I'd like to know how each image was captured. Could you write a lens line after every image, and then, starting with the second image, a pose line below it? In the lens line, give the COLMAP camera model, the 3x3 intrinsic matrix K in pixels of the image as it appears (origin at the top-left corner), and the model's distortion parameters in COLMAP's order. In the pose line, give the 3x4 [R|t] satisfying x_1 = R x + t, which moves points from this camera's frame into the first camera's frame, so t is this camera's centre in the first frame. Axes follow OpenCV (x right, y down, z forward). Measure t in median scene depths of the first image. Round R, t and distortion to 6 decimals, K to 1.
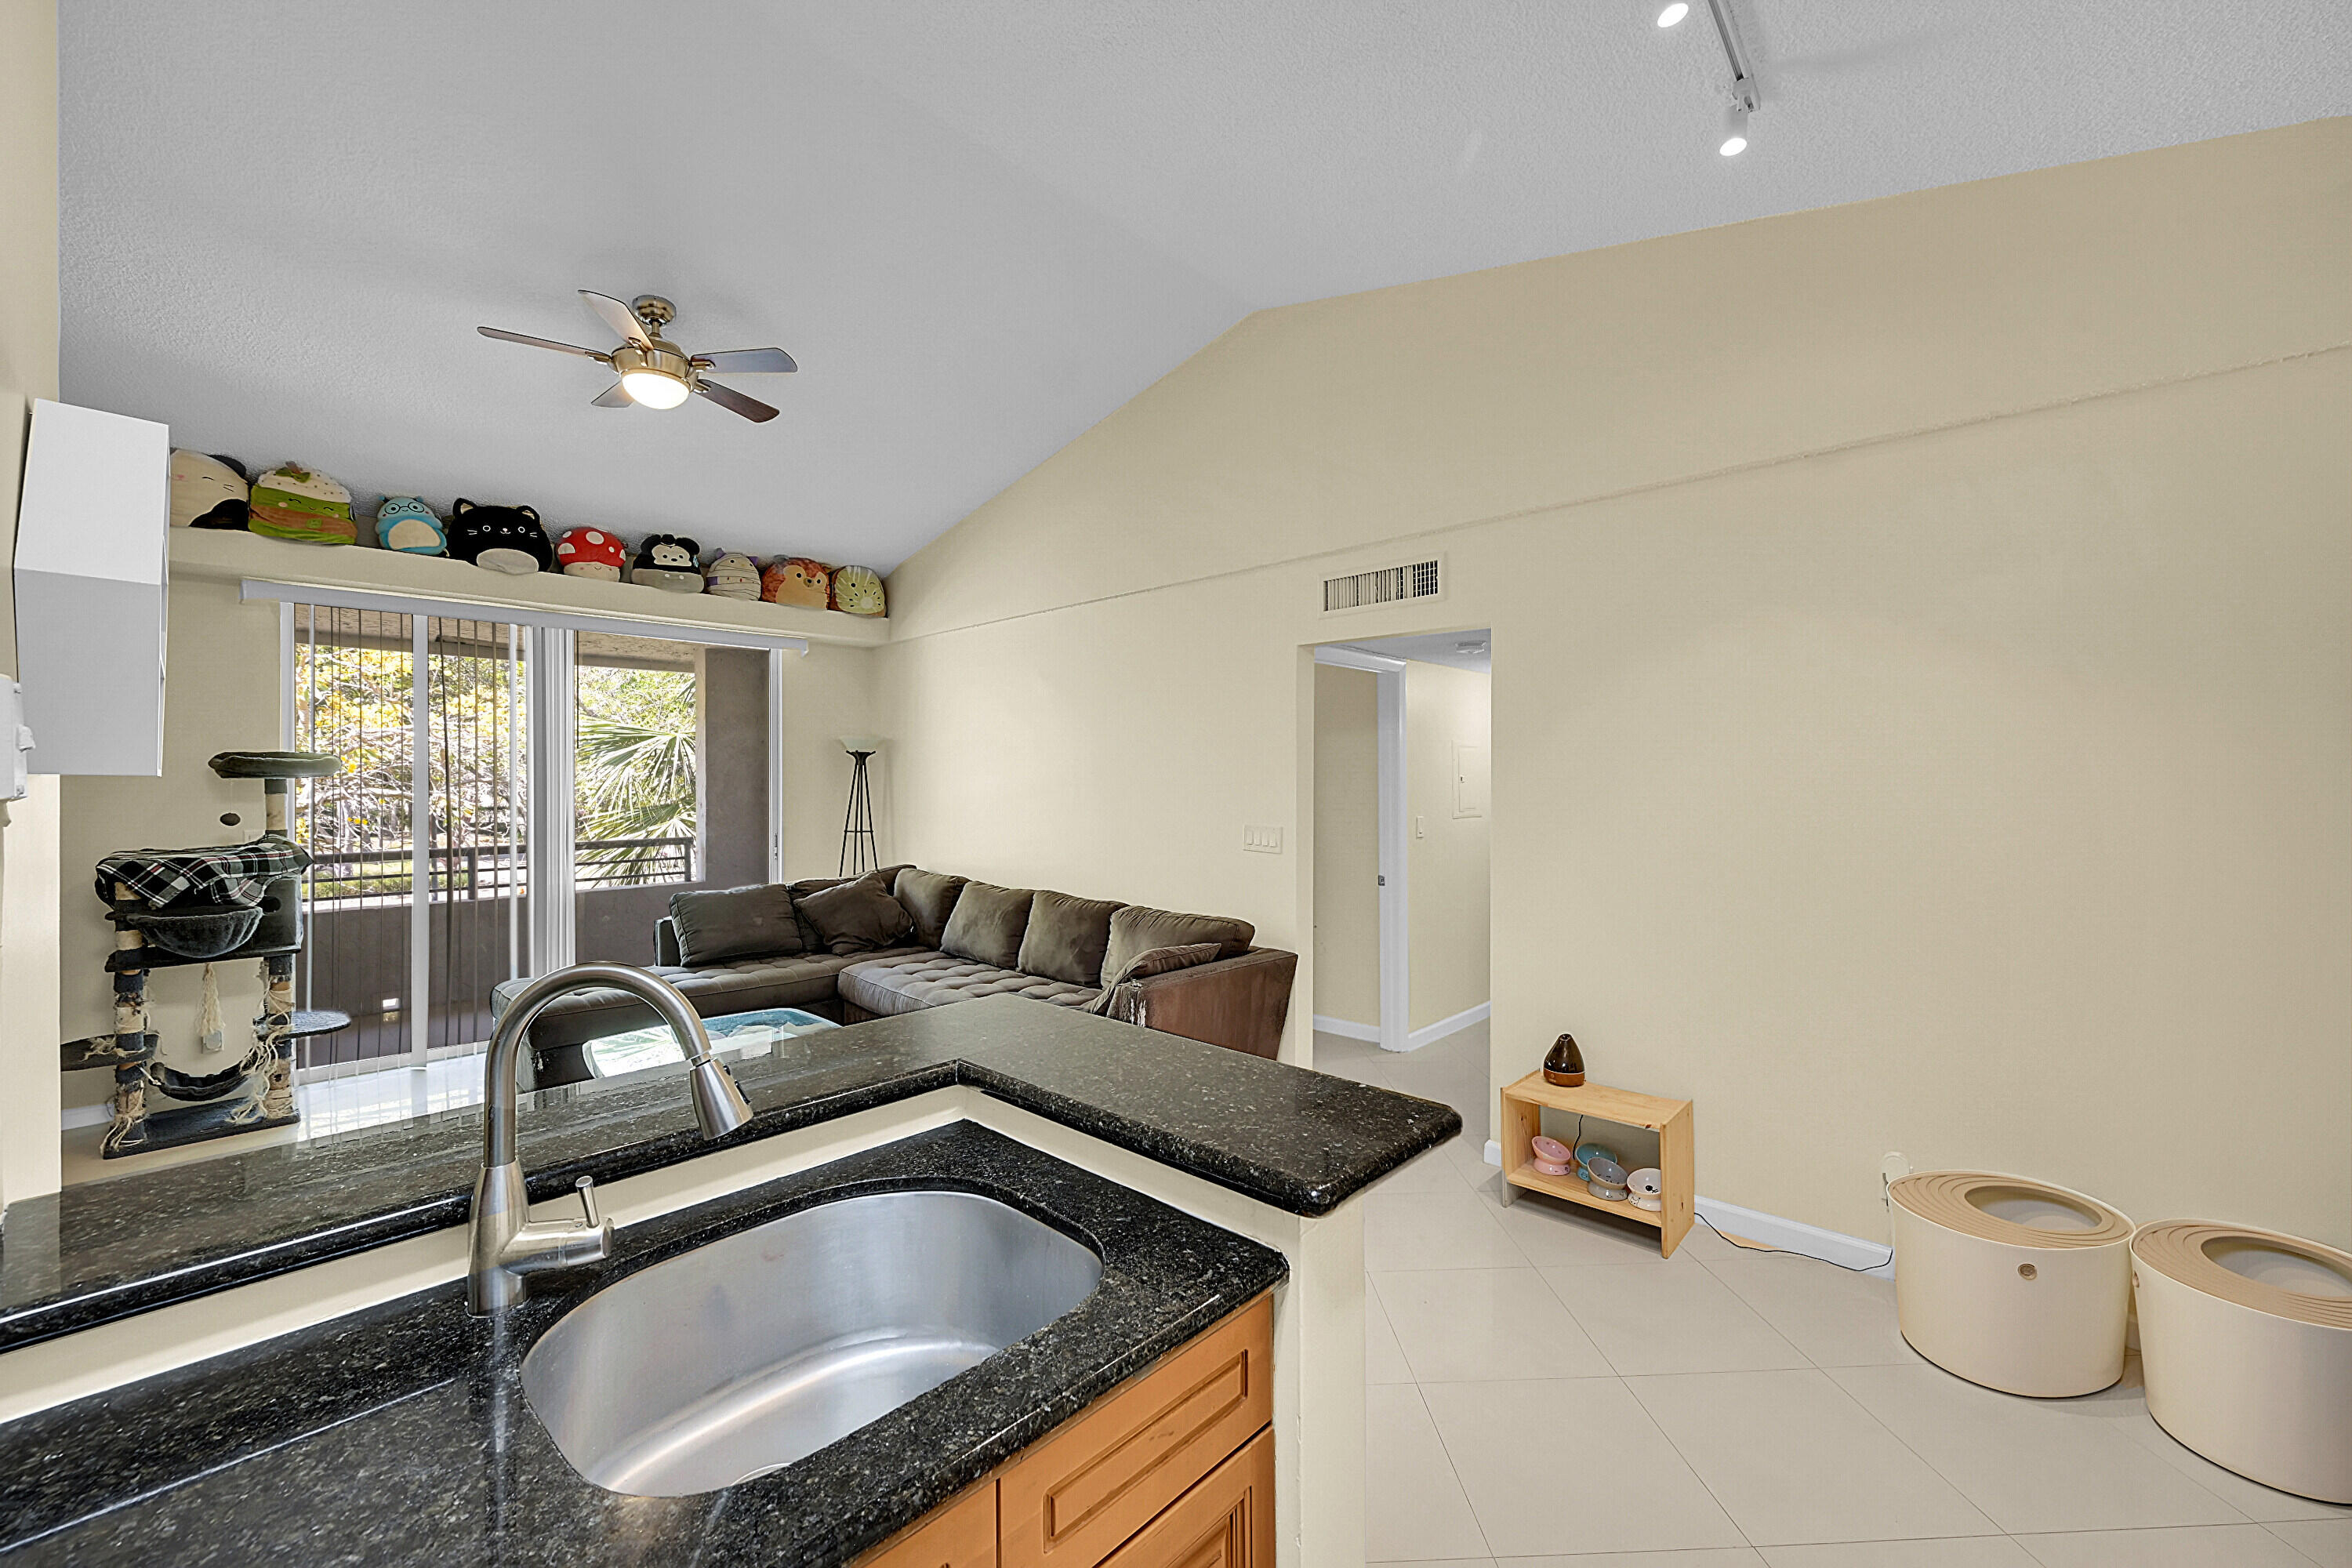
lens RADIAL K [[924.2, 0, 1185.0], [0, 924.2, 774.7], [0, 0, 1]] dist [-0.000290, 0.000294]
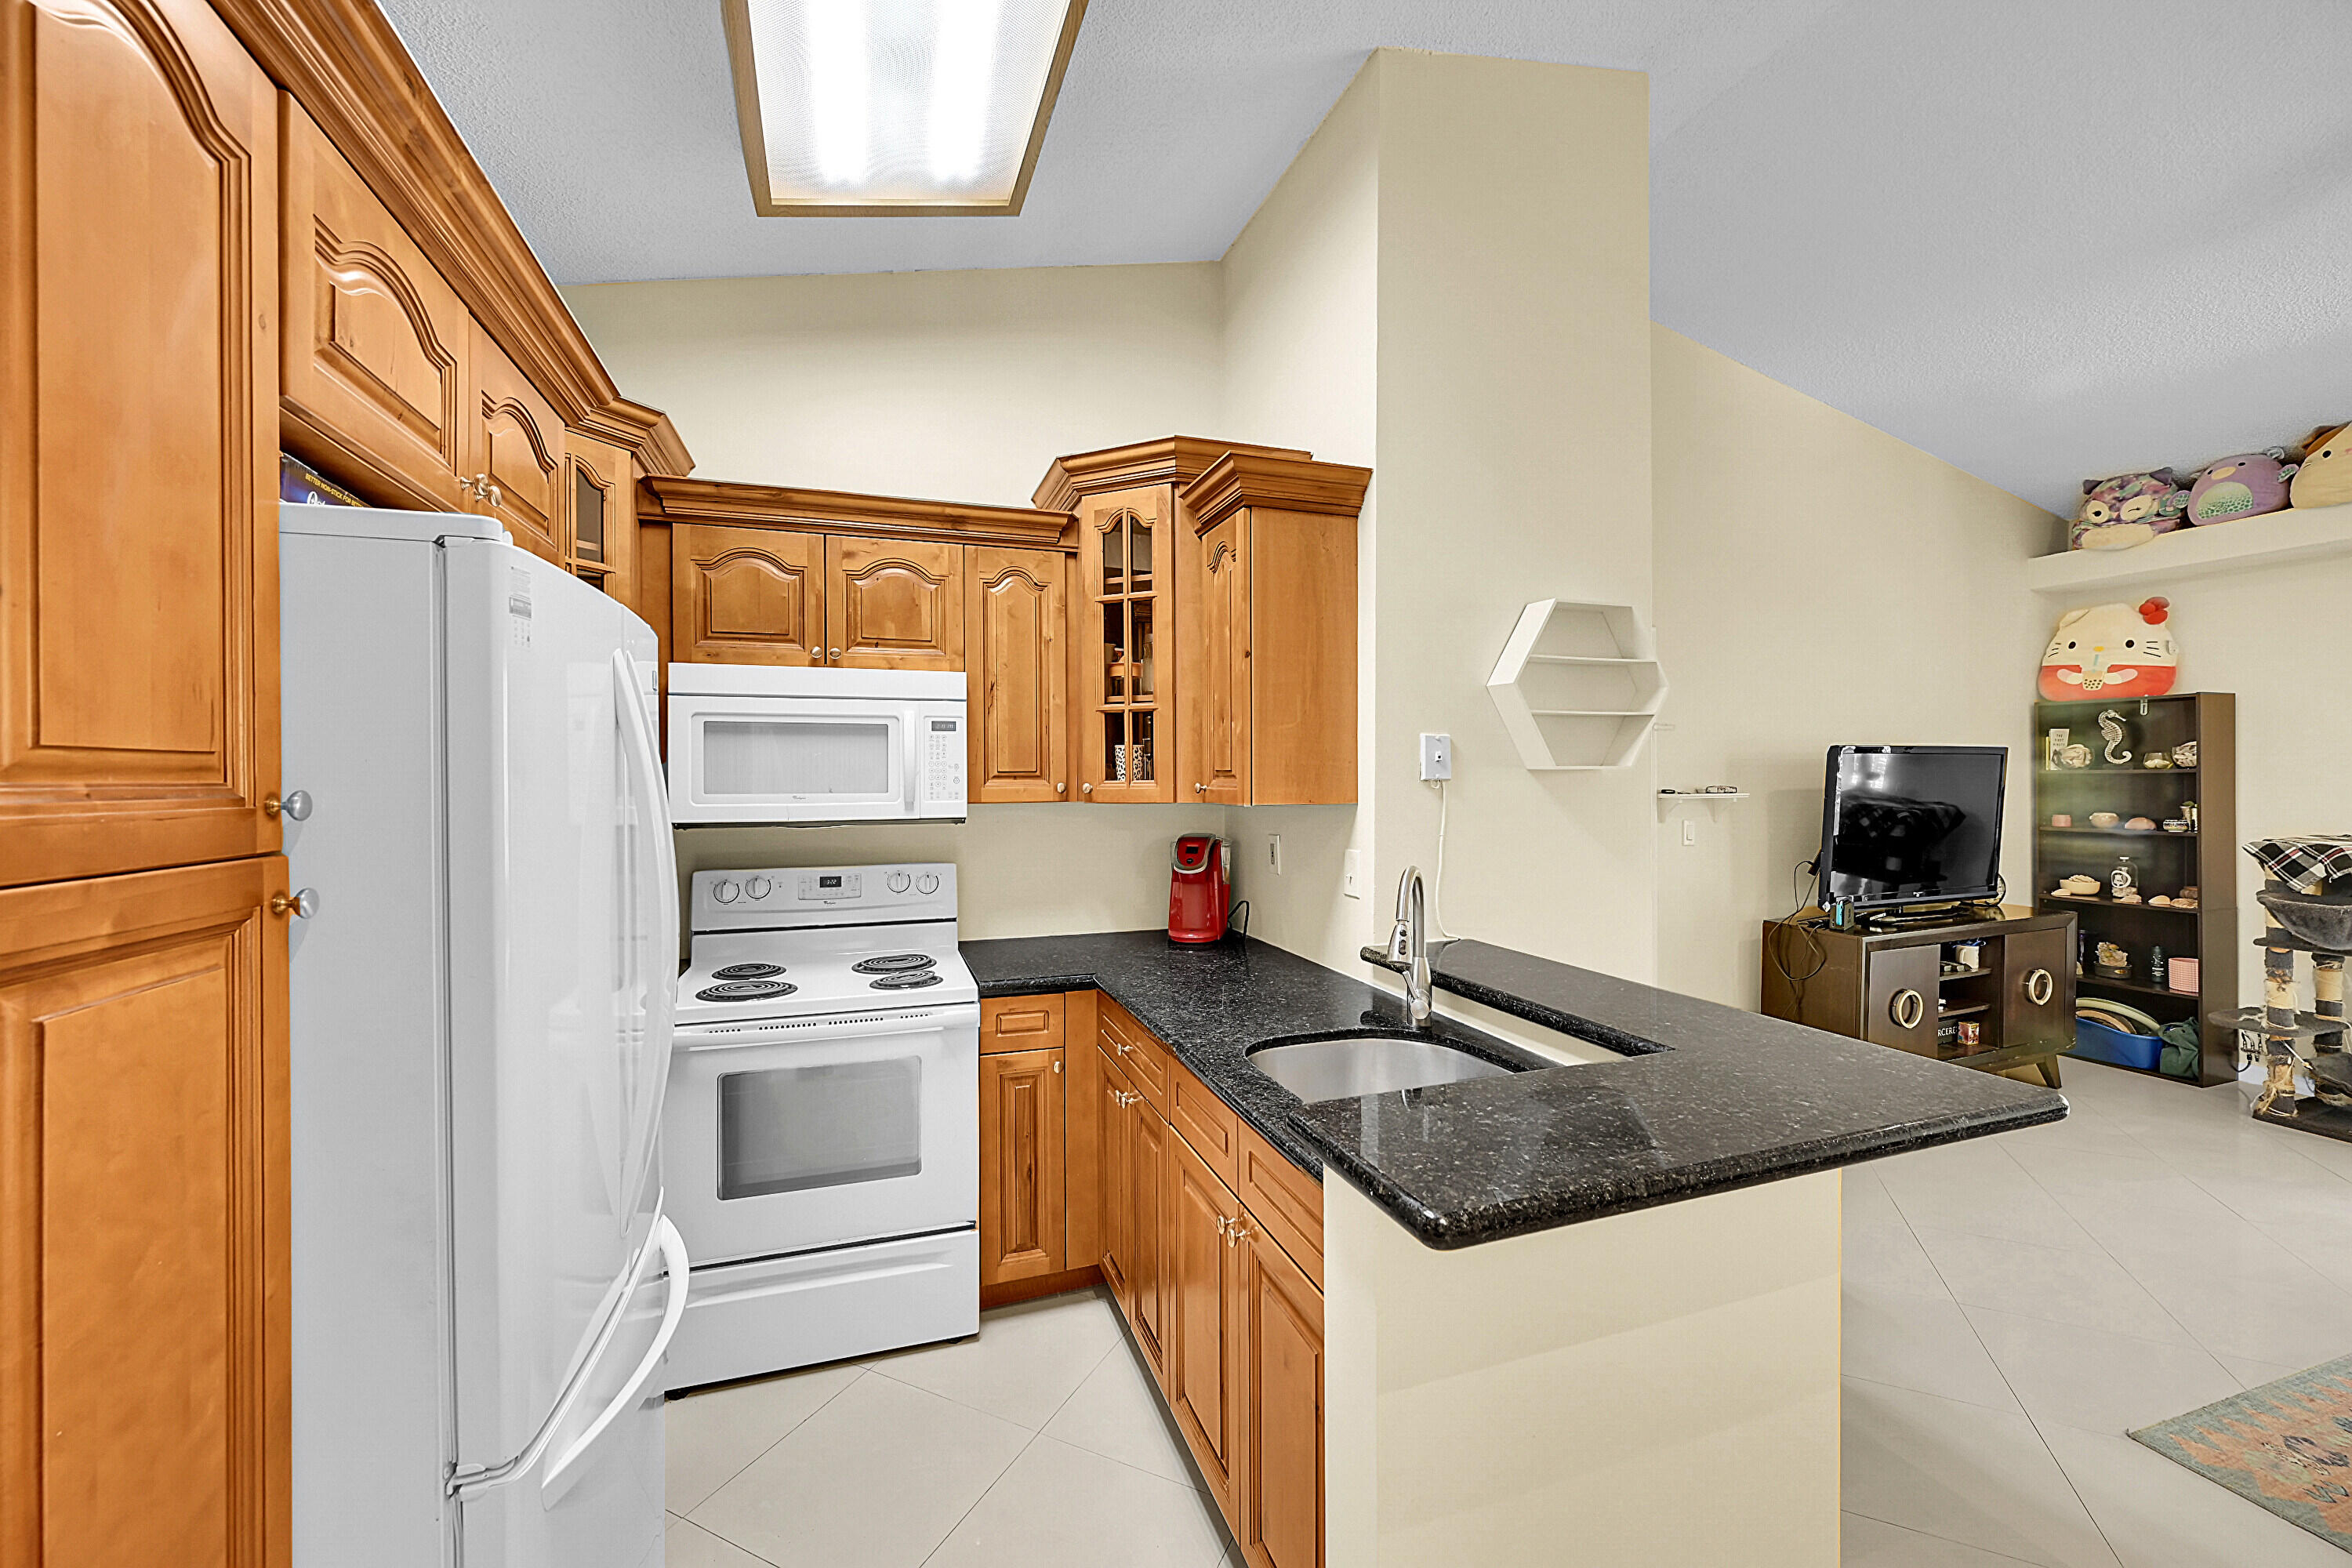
lens RADIAL K [[924.2, 0, 1185.0], [0, 924.2, 774.7], [0, 0, 1]] dist [-0.000290, 0.000294]
pose [[-0.459839, 0.005055, -0.887988, 0.283906], [0.013073, 0.999914, -0.001078, 0.001135], [0.887906, -0.012104, -0.459866, 0.316367]]
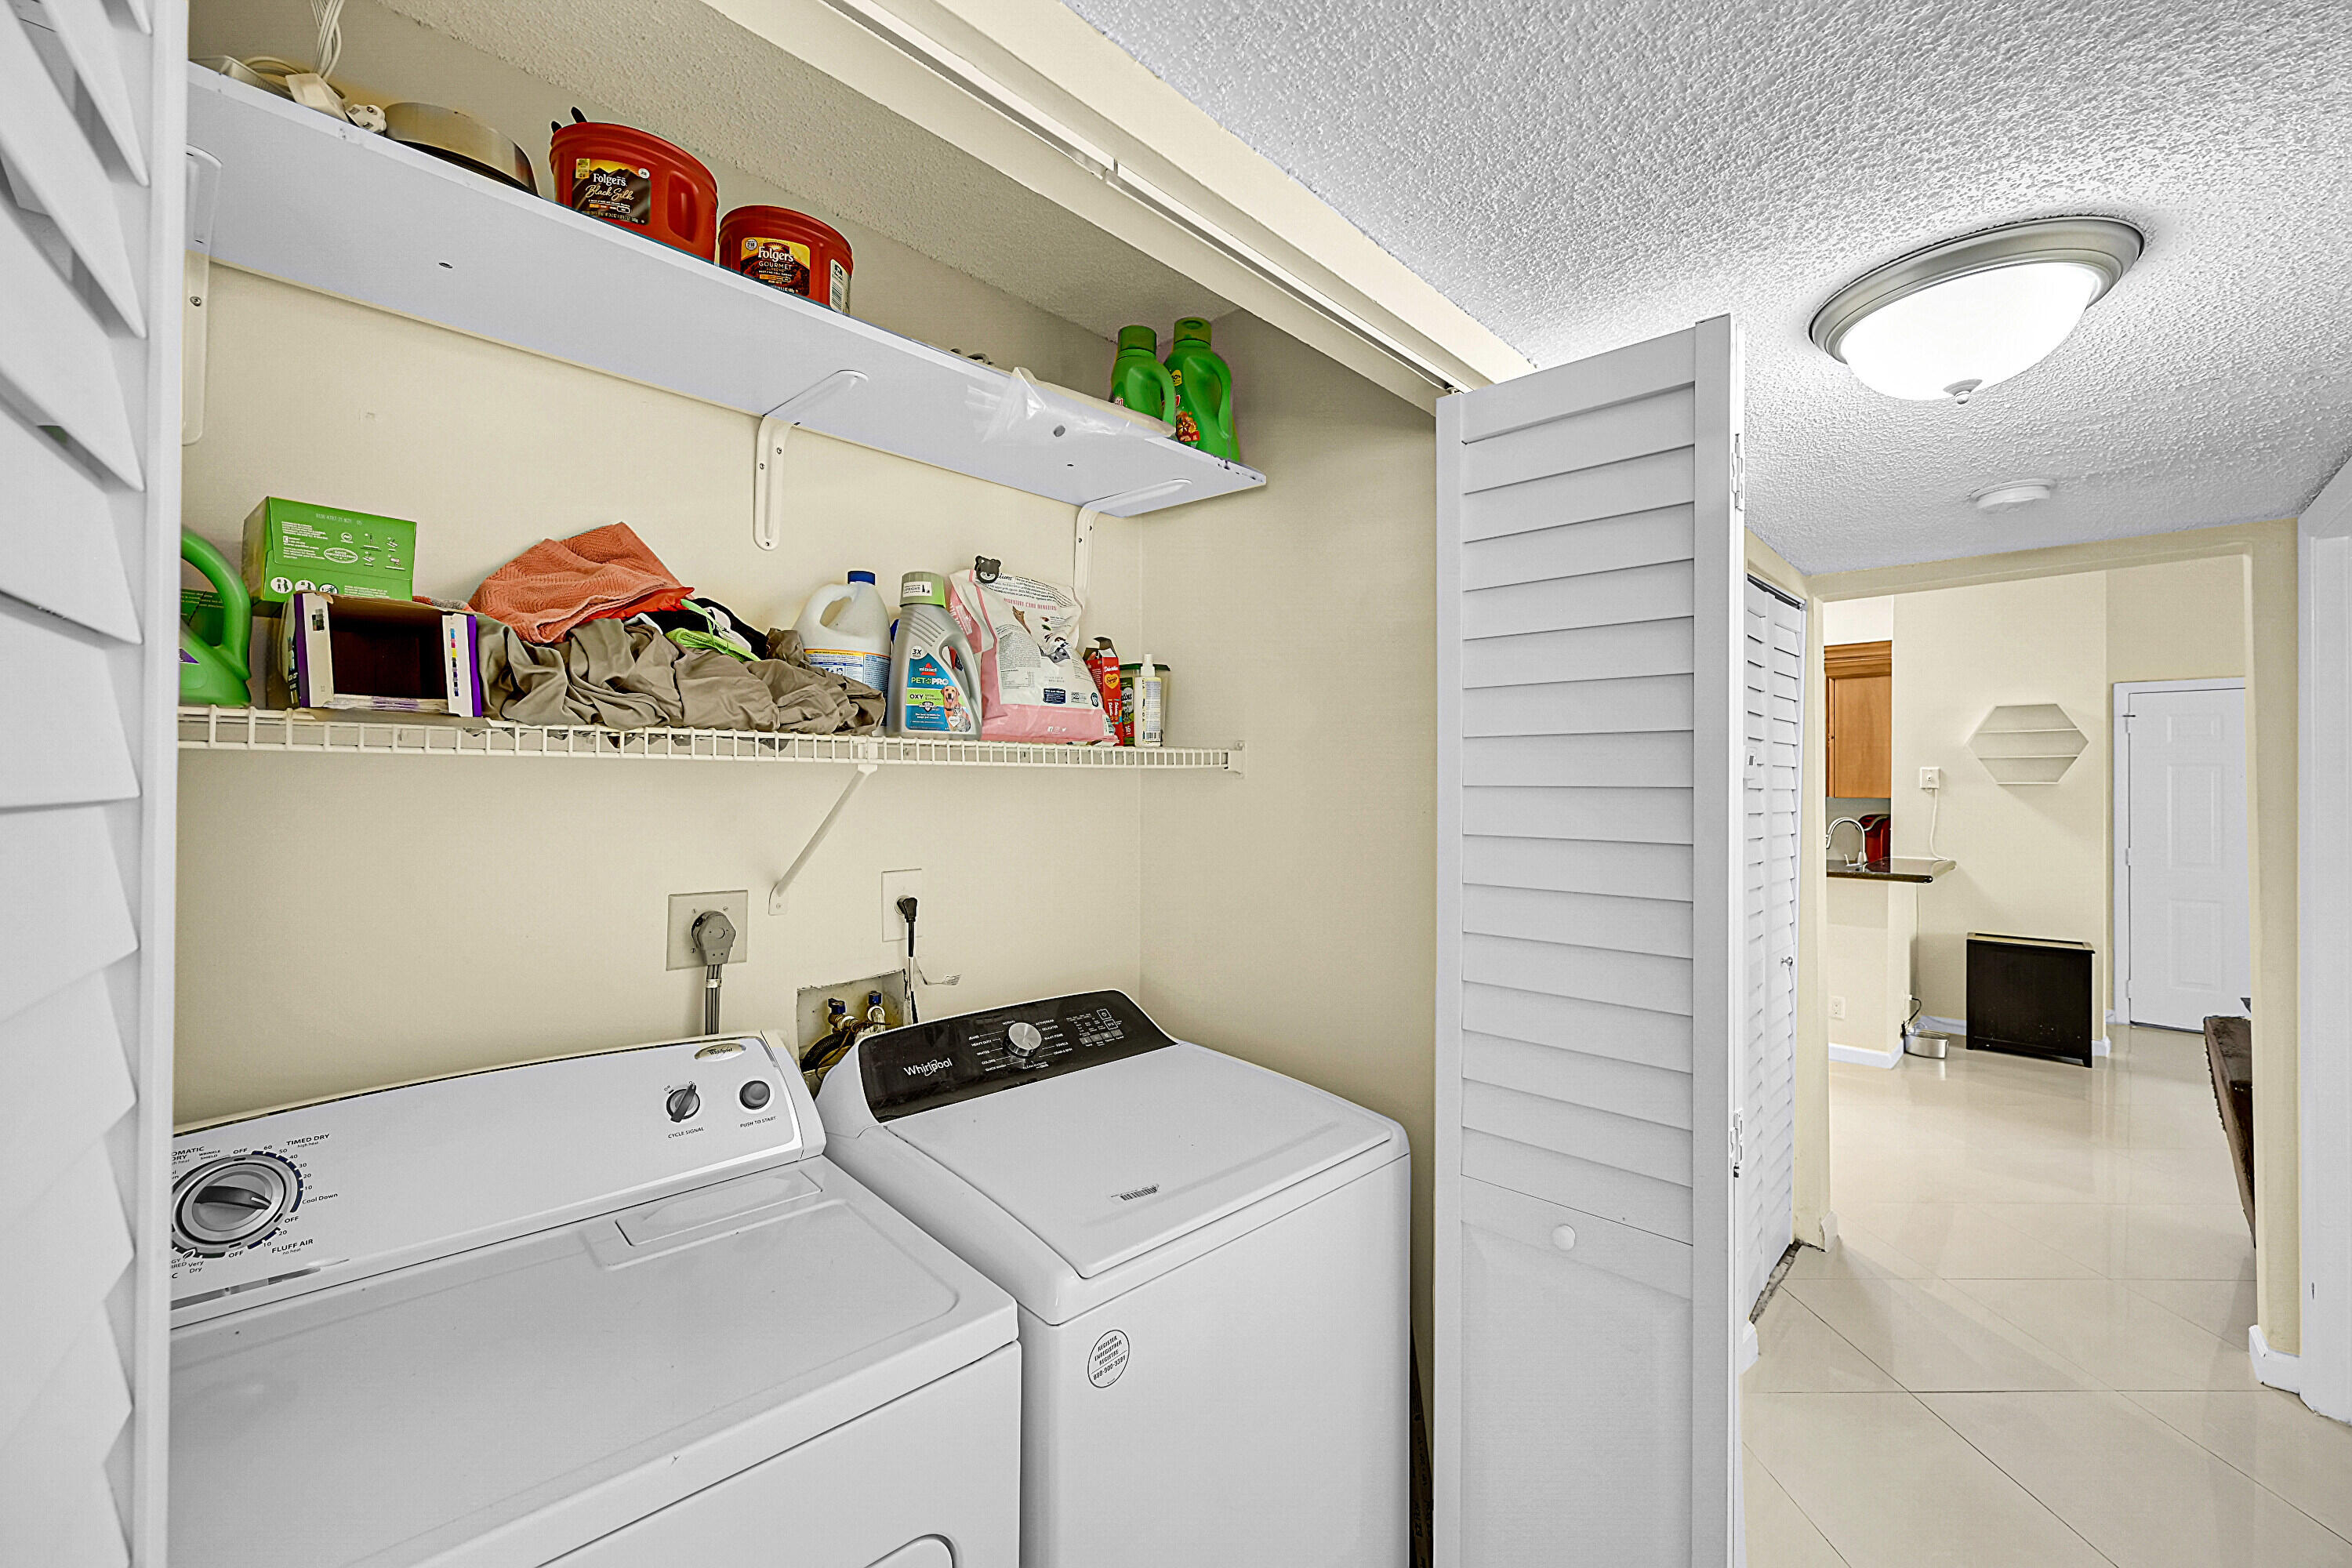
lens RADIAL K [[981.1, 0, 1176.0], [0, 981.1, 784.0], [0, 0, 1]] dist [0.000780, 0.000174]
pose [[-0.999928, -0.002954, 0.011638, 0.698459], [-0.003103, 0.999913, -0.012800, 0.017504], [-0.011599, -0.012836, -0.999850, 1.475851]]
